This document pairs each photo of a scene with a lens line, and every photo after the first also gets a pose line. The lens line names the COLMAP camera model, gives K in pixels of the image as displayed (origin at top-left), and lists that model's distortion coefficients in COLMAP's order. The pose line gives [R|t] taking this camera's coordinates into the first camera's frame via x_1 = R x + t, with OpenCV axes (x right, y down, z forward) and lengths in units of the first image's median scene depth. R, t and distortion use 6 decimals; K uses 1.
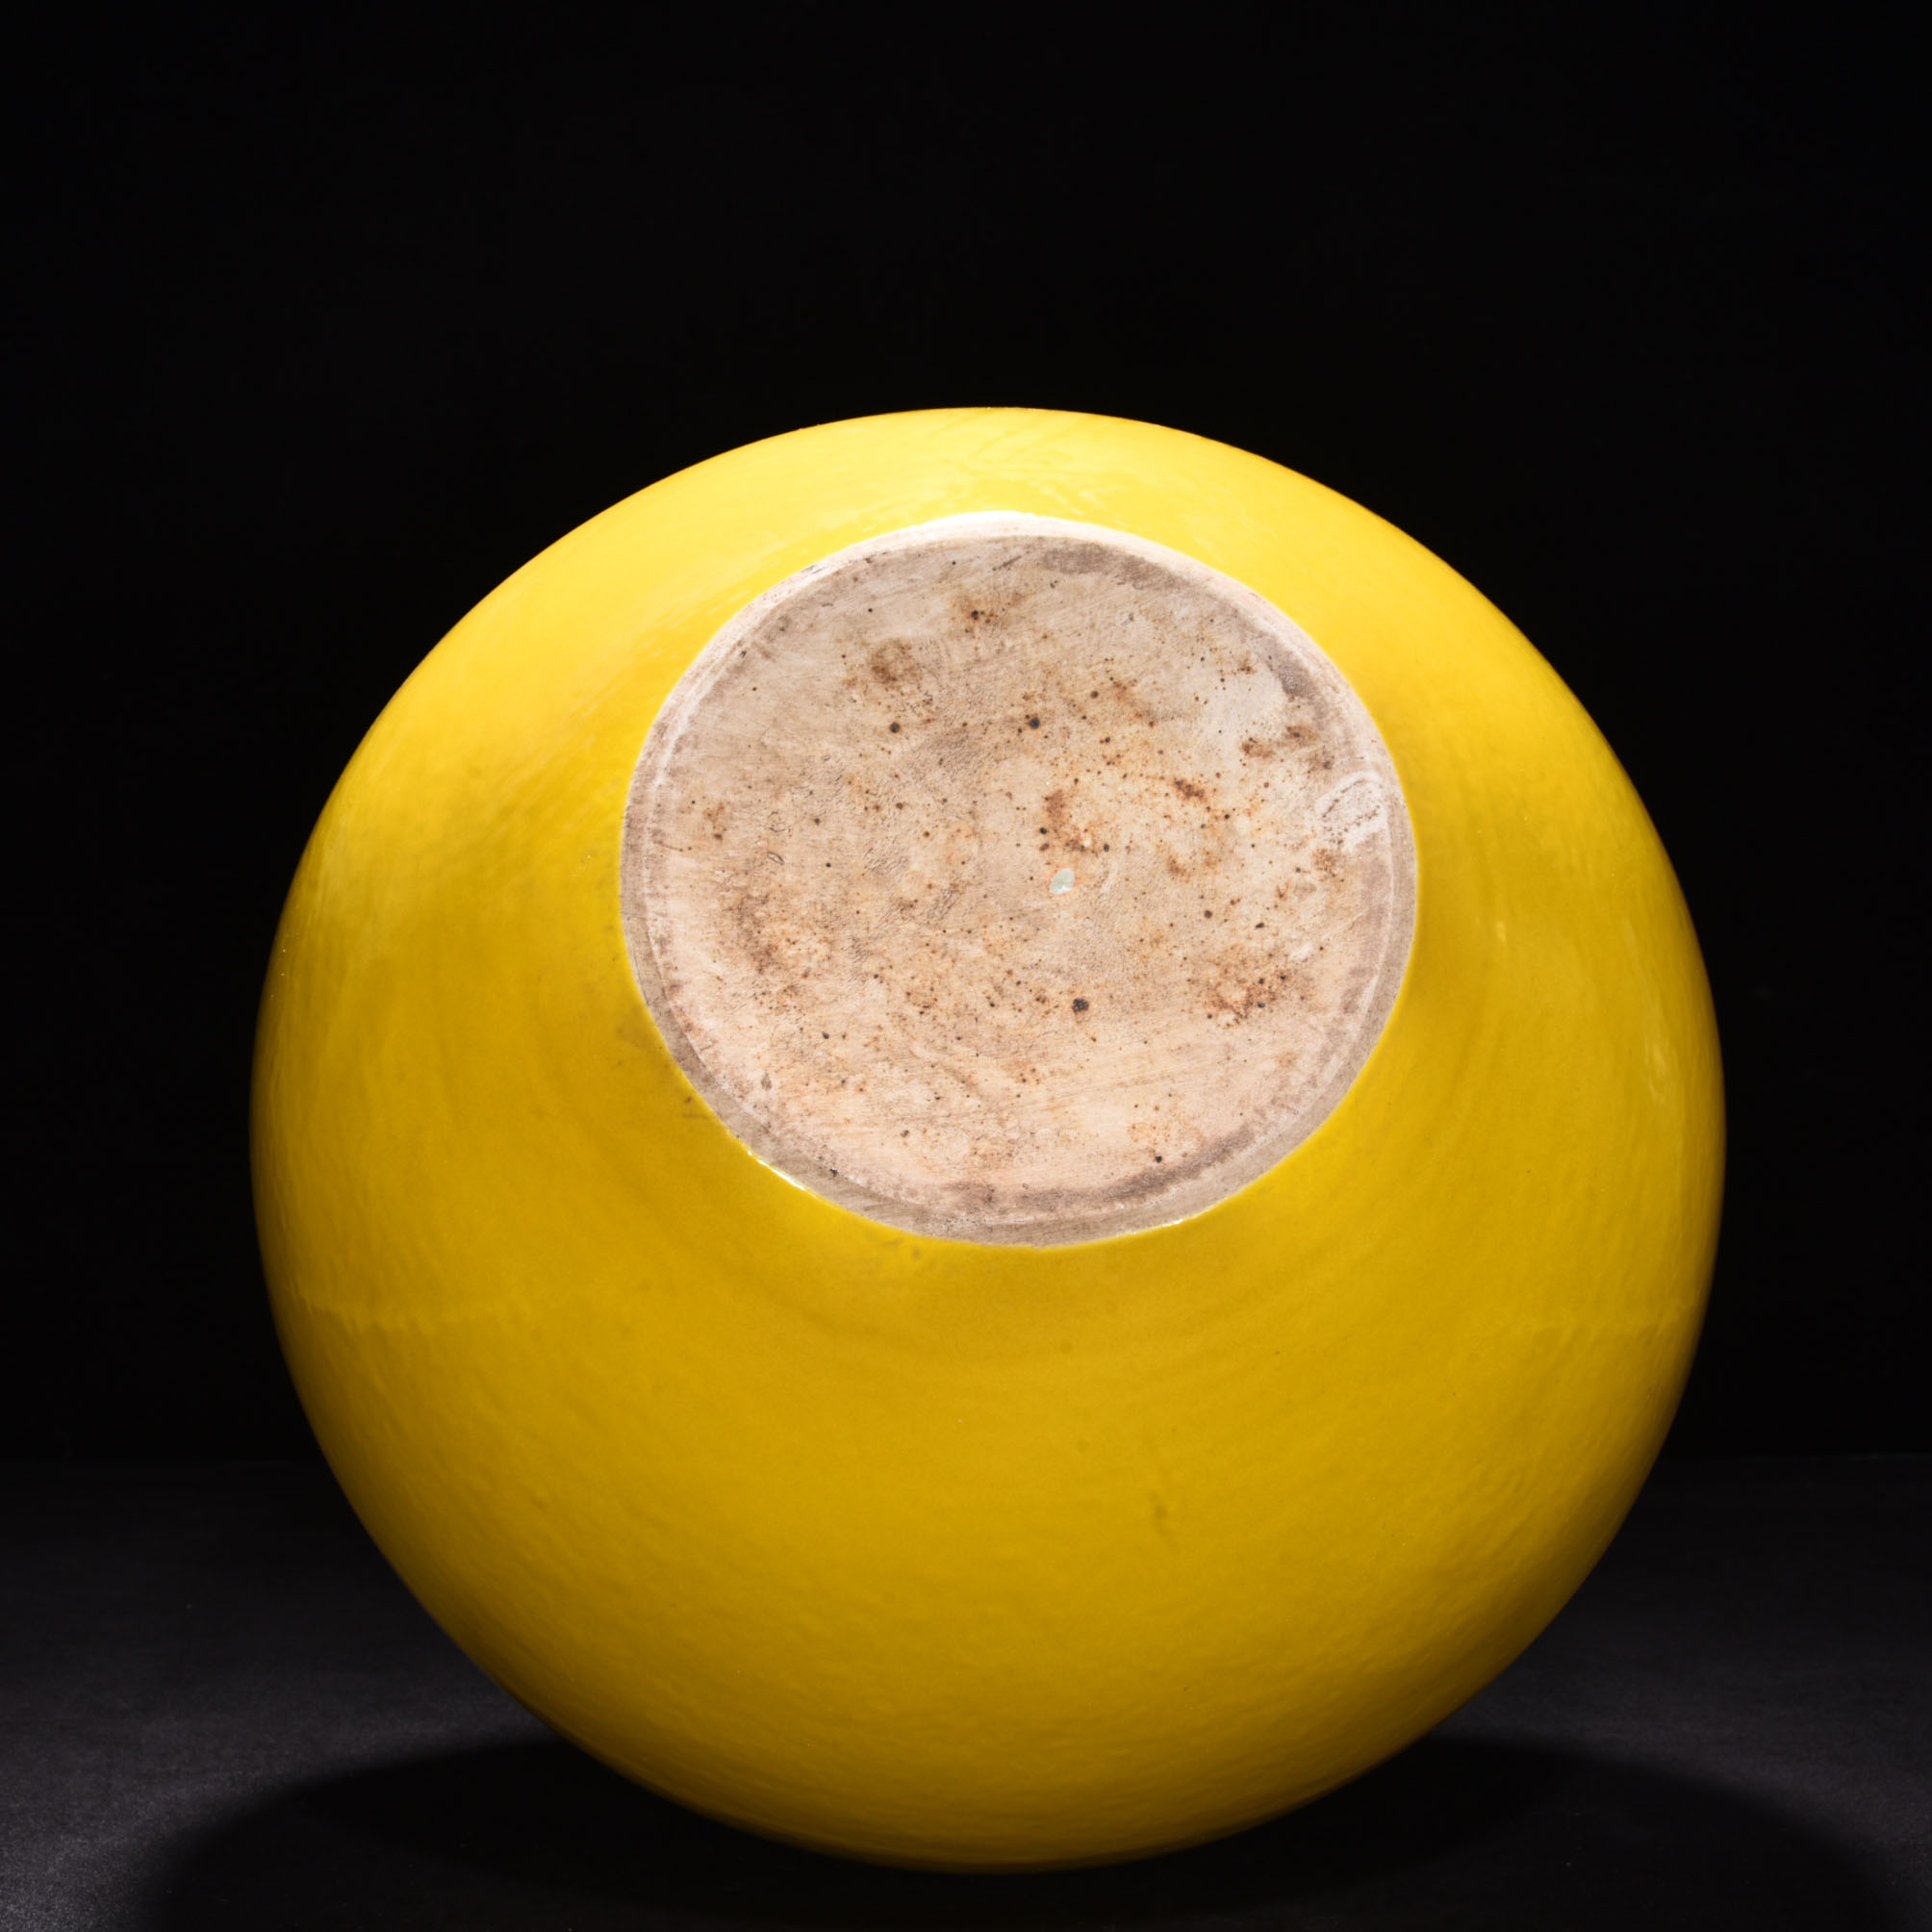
lens RADIAL K [[4628.3, 0, 968.3], [0, 4628.3, 964.4], [0, 0, 1]] dist [-0.204048, 0.000000]
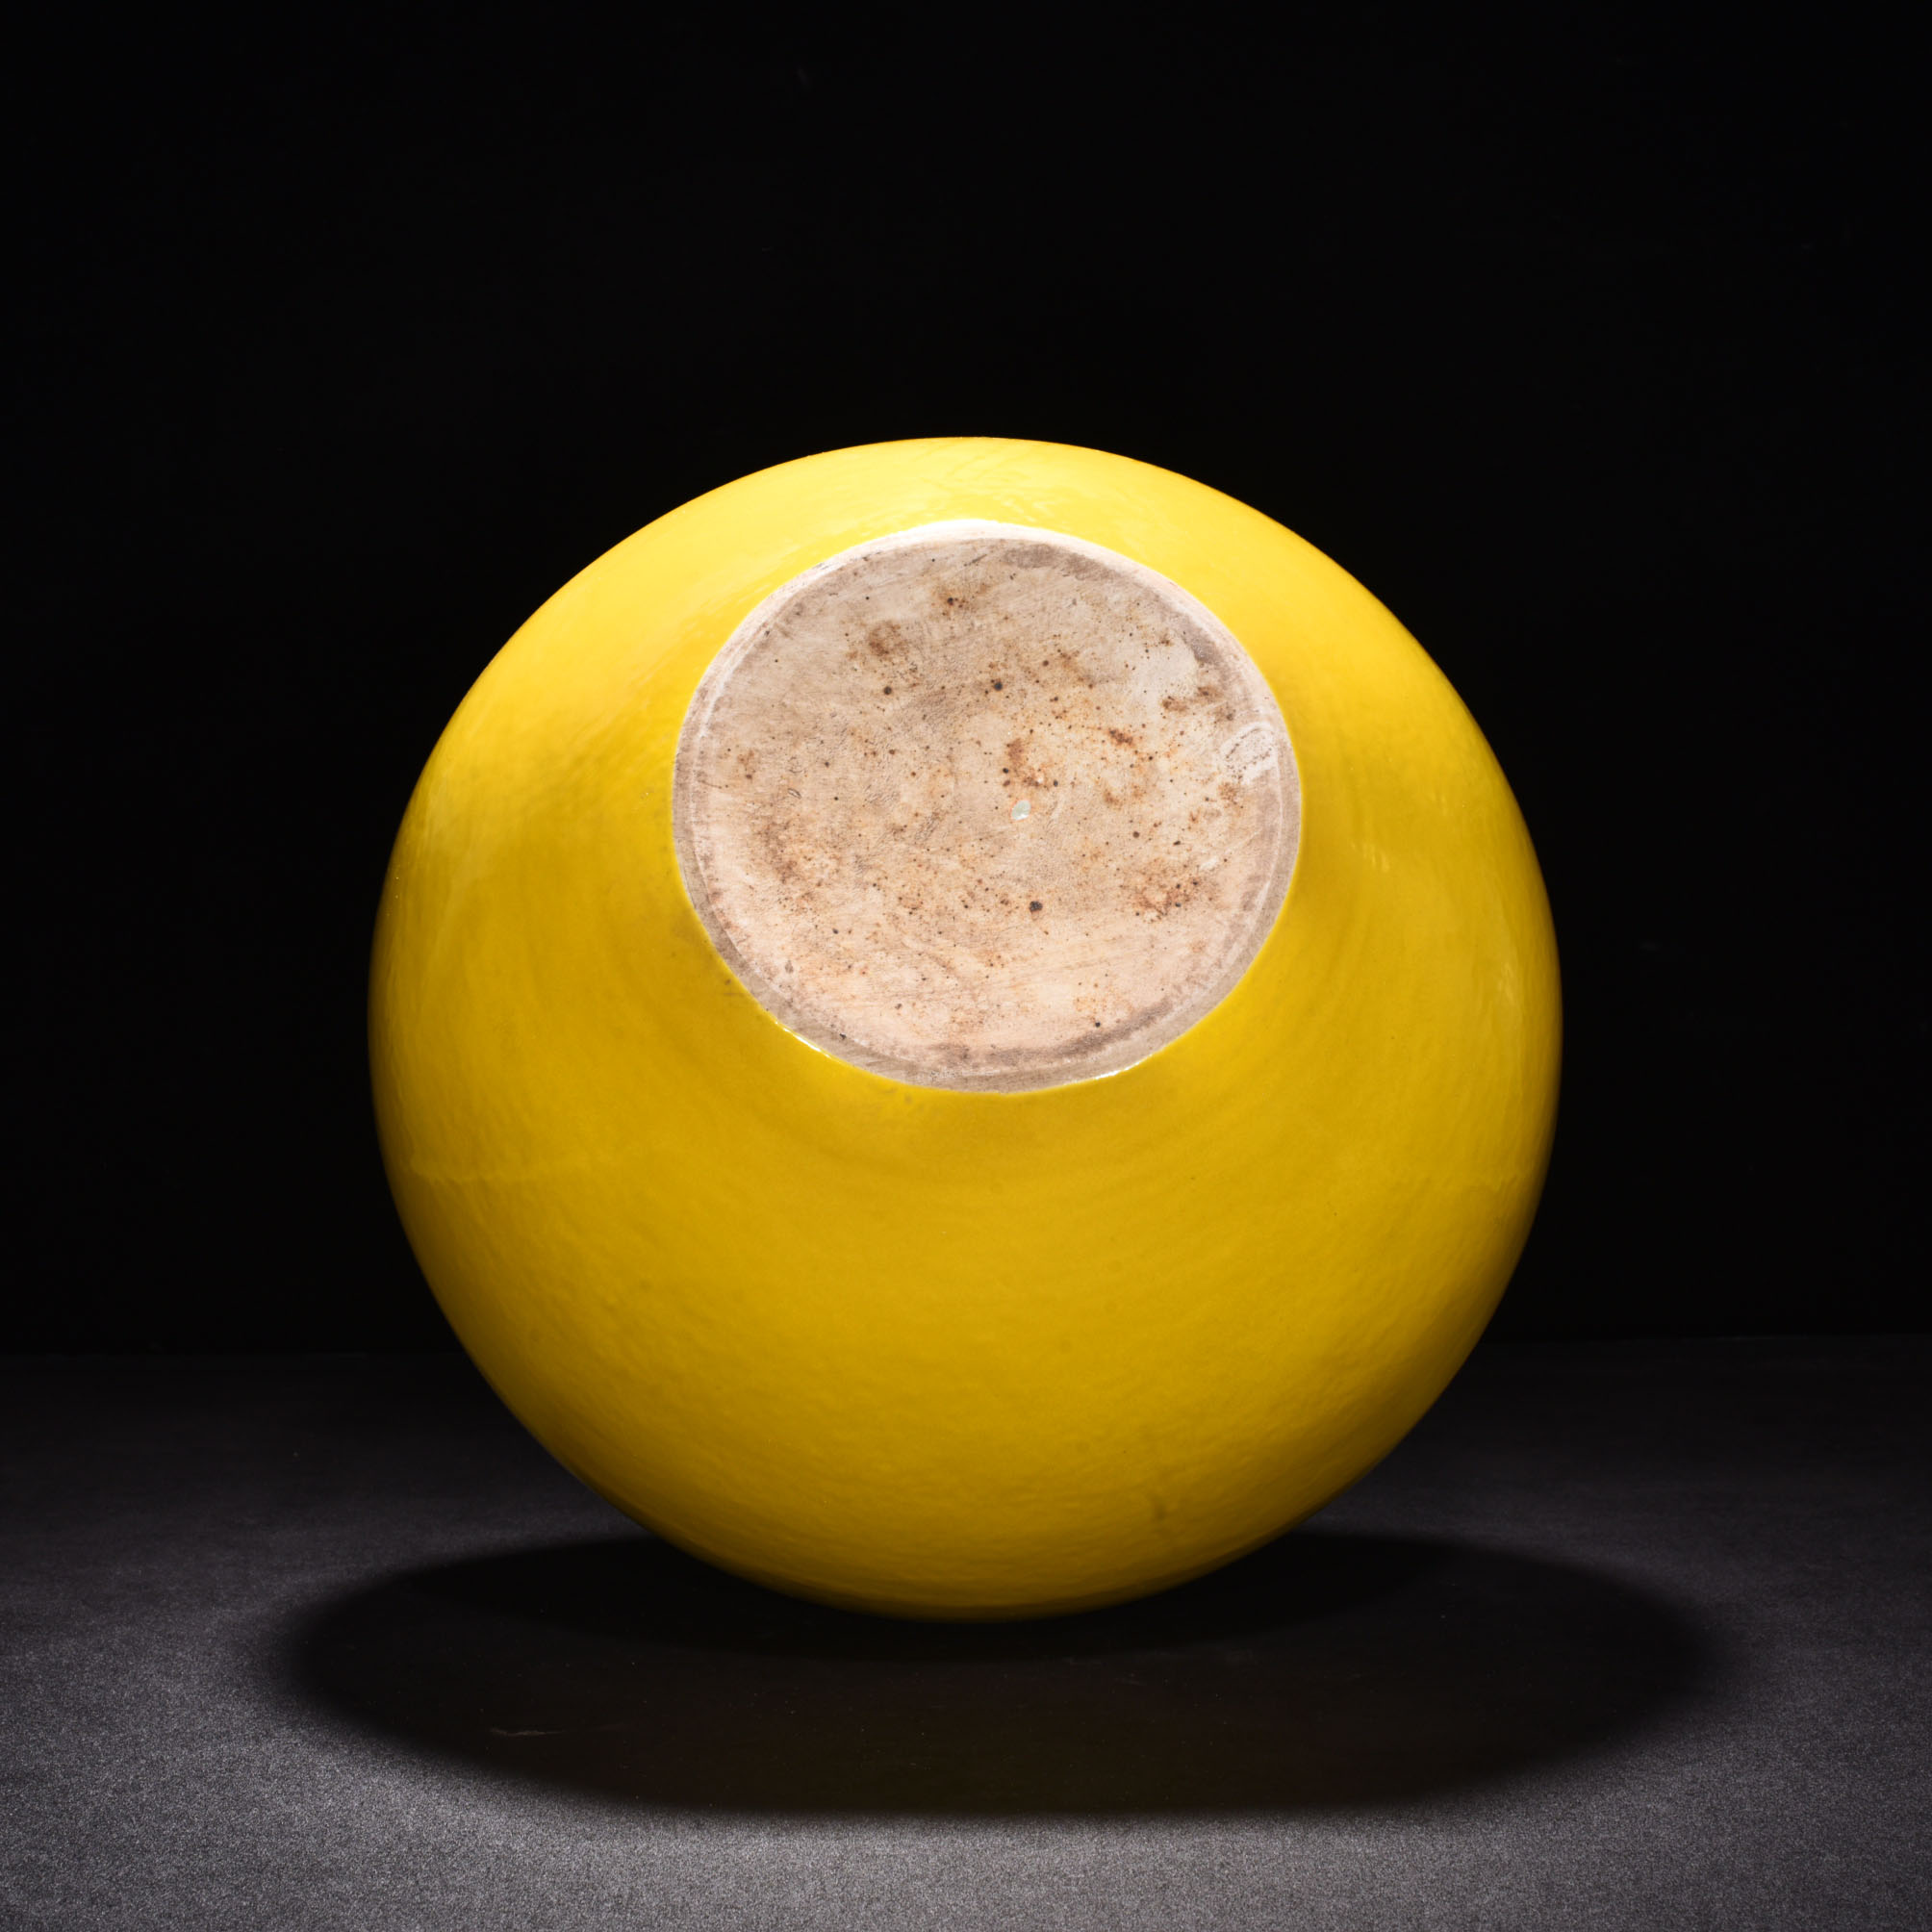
lens RADIAL K [[4628.3, 0, 964.0], [0, 4628.3, 967.2], [0, 0, 1]] dist [-0.204048, 0.000000]
pose [[0.999965, -0.008182, 0.001876, 0.002026], [0.008195, 0.999941, -0.007090, 0.034014], [-0.001817, 0.007105, 0.999973, -0.266893]]
